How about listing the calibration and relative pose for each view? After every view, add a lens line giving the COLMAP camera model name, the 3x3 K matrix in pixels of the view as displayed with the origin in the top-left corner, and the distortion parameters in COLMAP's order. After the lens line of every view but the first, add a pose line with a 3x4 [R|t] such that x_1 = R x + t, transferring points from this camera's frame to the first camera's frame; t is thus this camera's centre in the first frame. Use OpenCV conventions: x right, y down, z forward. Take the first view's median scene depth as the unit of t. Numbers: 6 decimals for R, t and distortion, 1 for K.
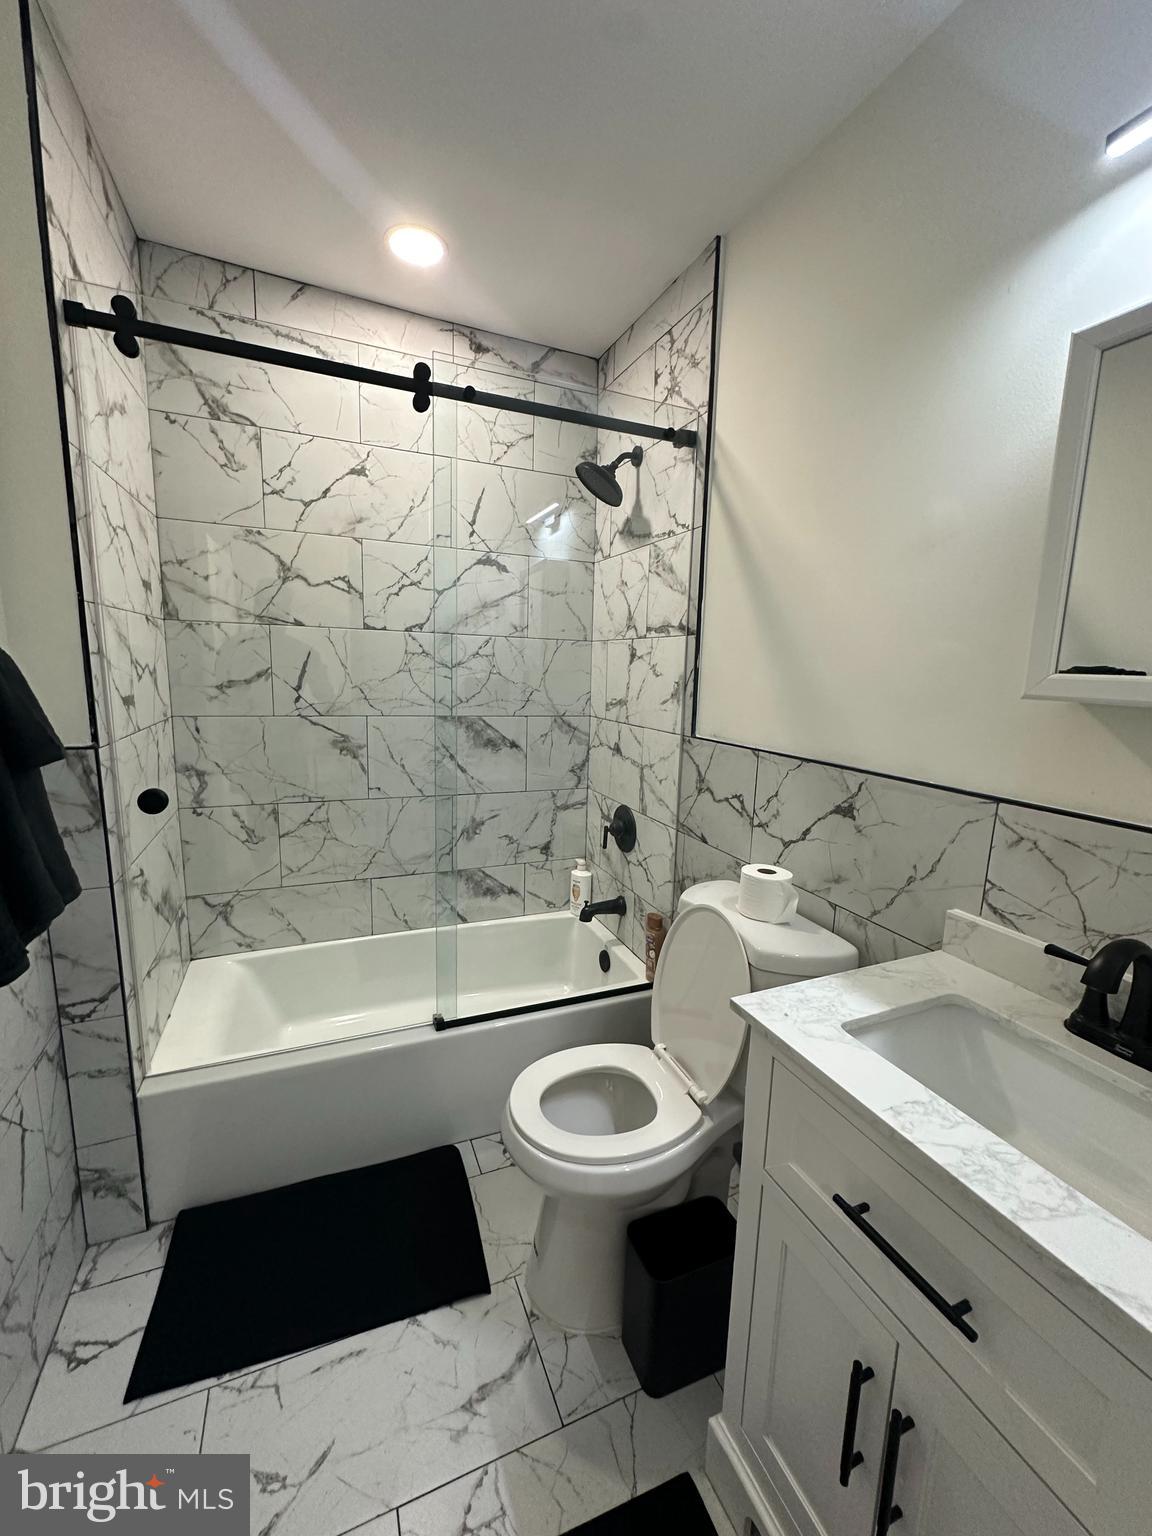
lens RADIAL K [[612.1, 0, 574.4], [0, 612.1, 763.0], [0, 0, 1]] dist [-0.002825, 0.001030]
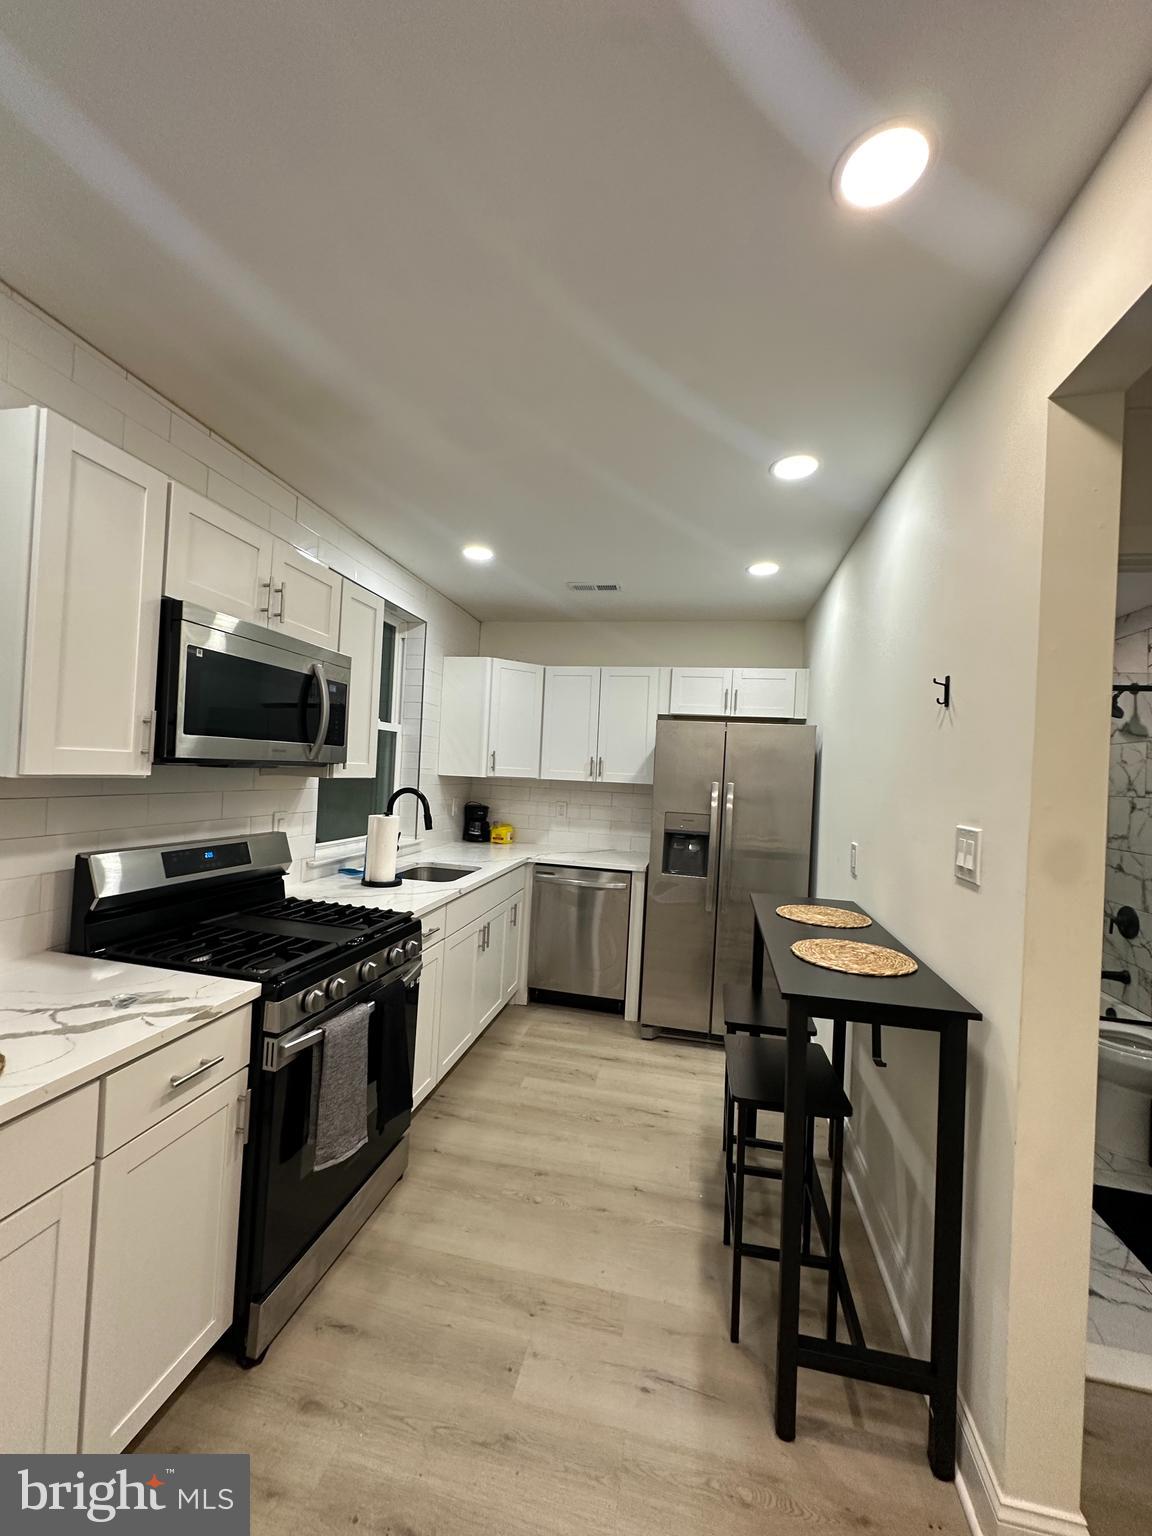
lens RADIAL K [[612.1, 0, 578.1], [0, 612.1, 766.1], [0, 0, 1]] dist [-0.002825, 0.001030]
pose [[0.822163, 0.003891, -0.569239, -0.181291], [-0.111545, 0.981692, -0.154396, 0.118490], [0.558217, 0.190434, 0.807545, -1.066133]]
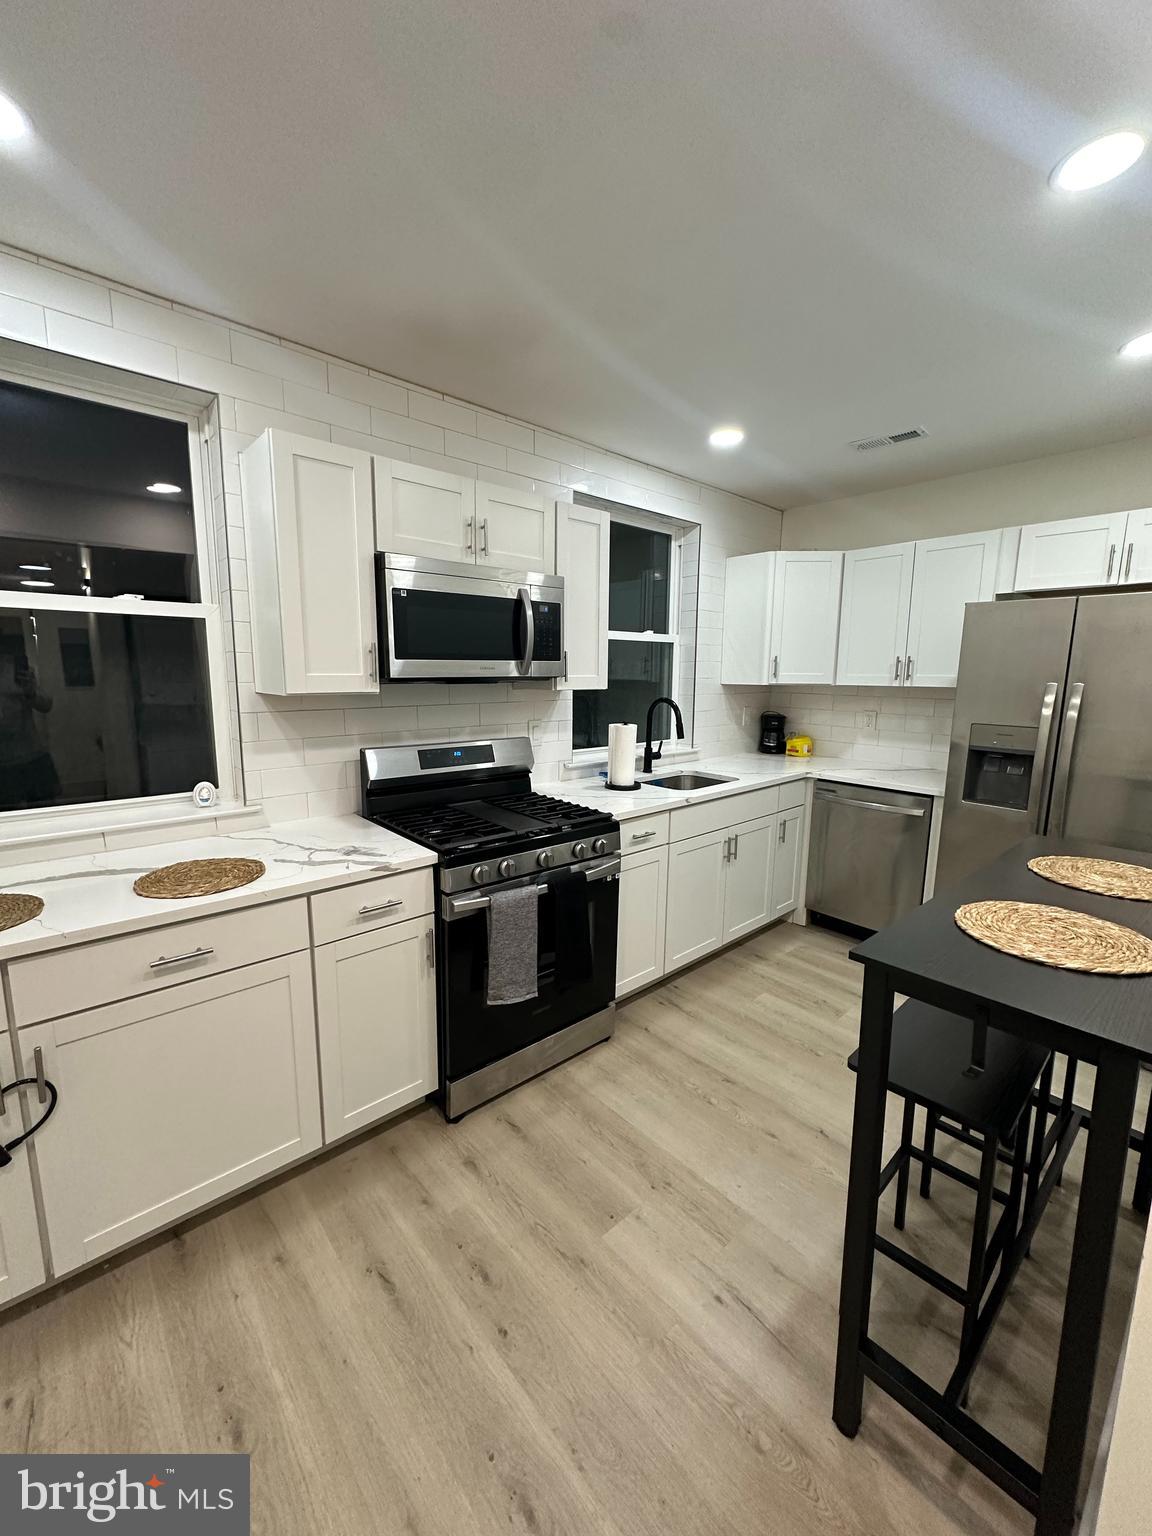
lens RADIAL K [[612.1, 0, 573.6], [0, 612.1, 766.7], [0, 0, 1]] dist [-0.002825, 0.001030]
pose [[0.320635, 0.119681, -0.939611, 0.007180], [-0.144771, 0.986522, 0.076254, 0.074234], [0.936074, 0.111579, 0.333640, -0.795653]]
